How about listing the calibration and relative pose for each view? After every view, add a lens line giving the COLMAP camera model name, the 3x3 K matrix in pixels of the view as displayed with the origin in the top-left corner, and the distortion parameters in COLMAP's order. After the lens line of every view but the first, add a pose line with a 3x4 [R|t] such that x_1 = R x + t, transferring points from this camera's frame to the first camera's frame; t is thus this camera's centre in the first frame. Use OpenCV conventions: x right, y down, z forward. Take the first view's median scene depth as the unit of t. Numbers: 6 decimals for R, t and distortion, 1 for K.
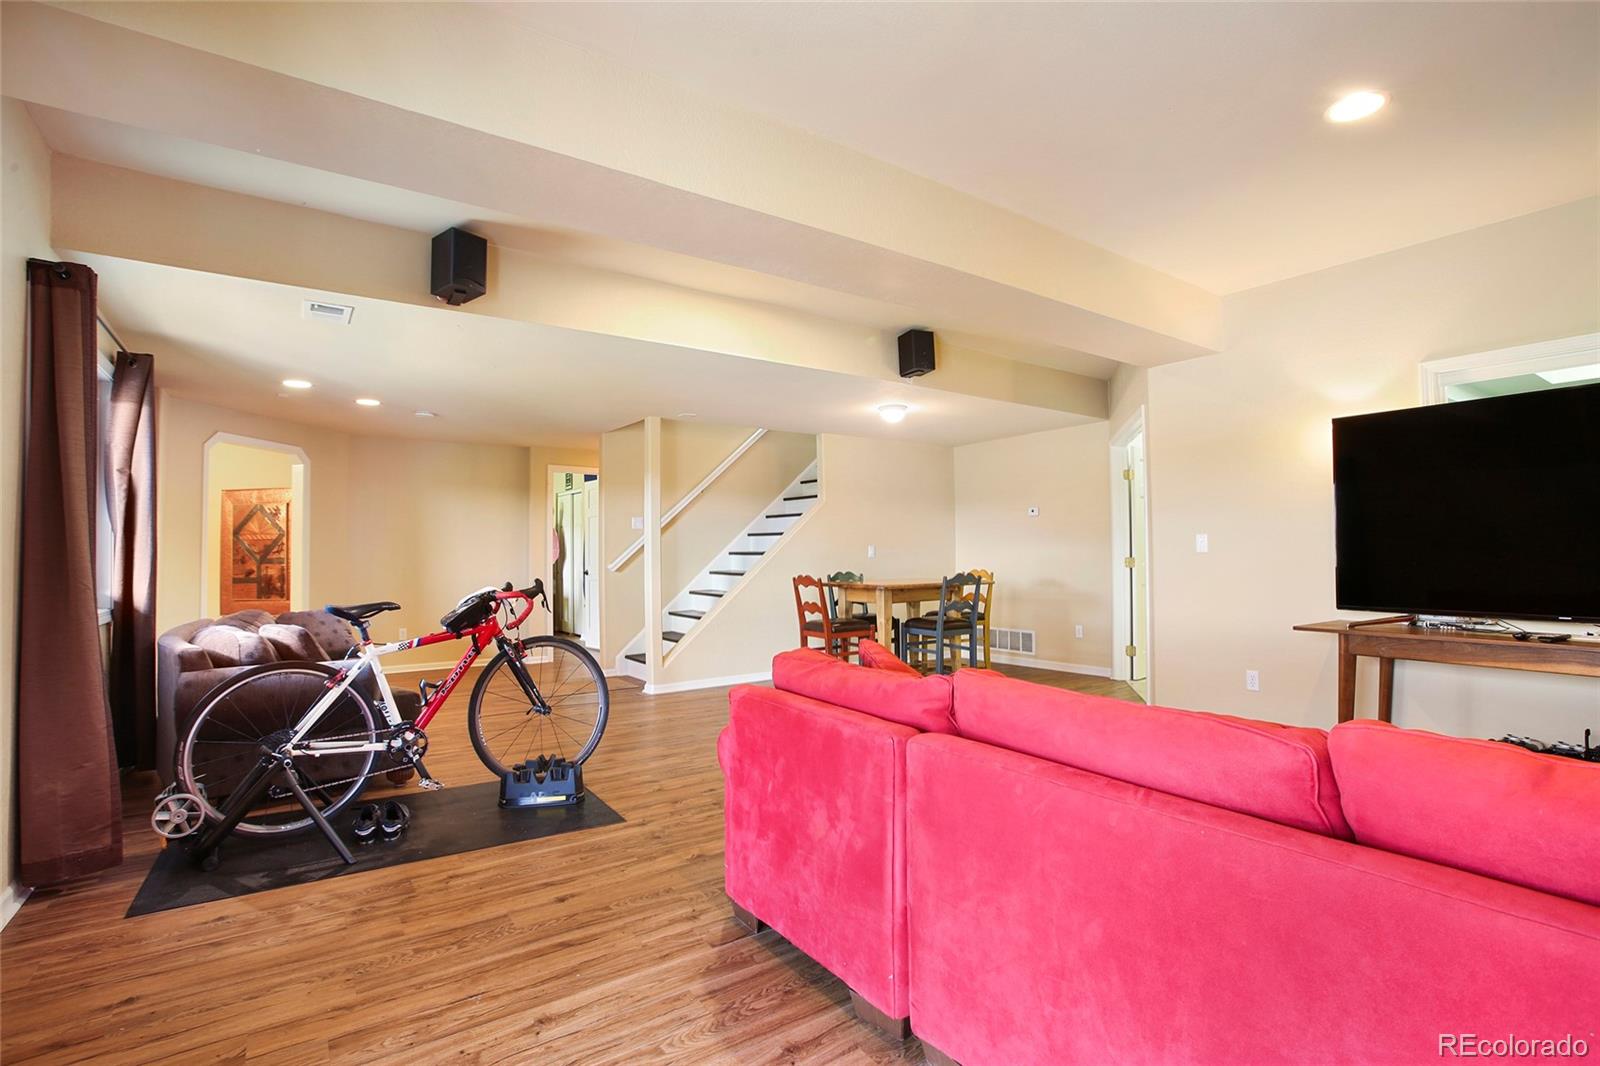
lens RADIAL K [[752.3, 0, 800.0], [0, 752.3, 533.0], [0, 0, 1]] dist [-0.003924, -0.000605]
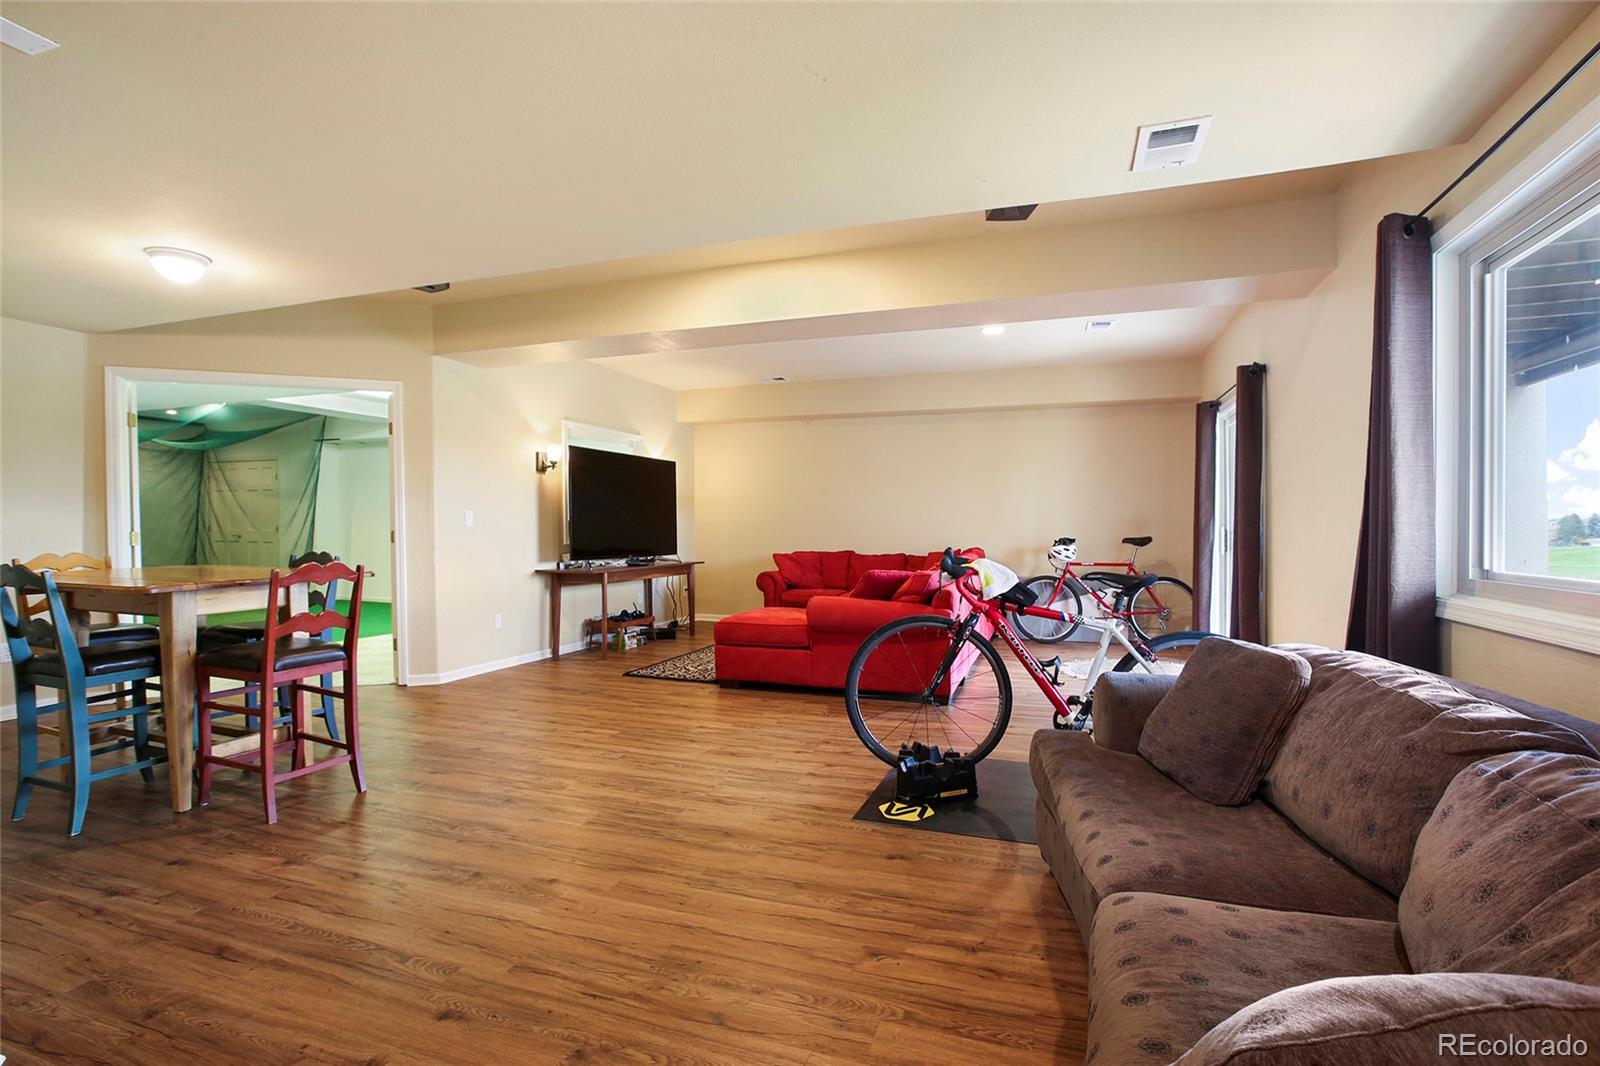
lens RADIAL K [[752.3, 0, 800.0], [0, 752.3, 533.0], [0, 0, 1]] dist [-0.003924, -0.000605]
pose [[-0.583711, 0.004901, 0.811947, -0.917794], [-0.019388, 0.999613, -0.019972, 0.063205], [-0.811730, -0.027400, -0.583389, 1.551529]]
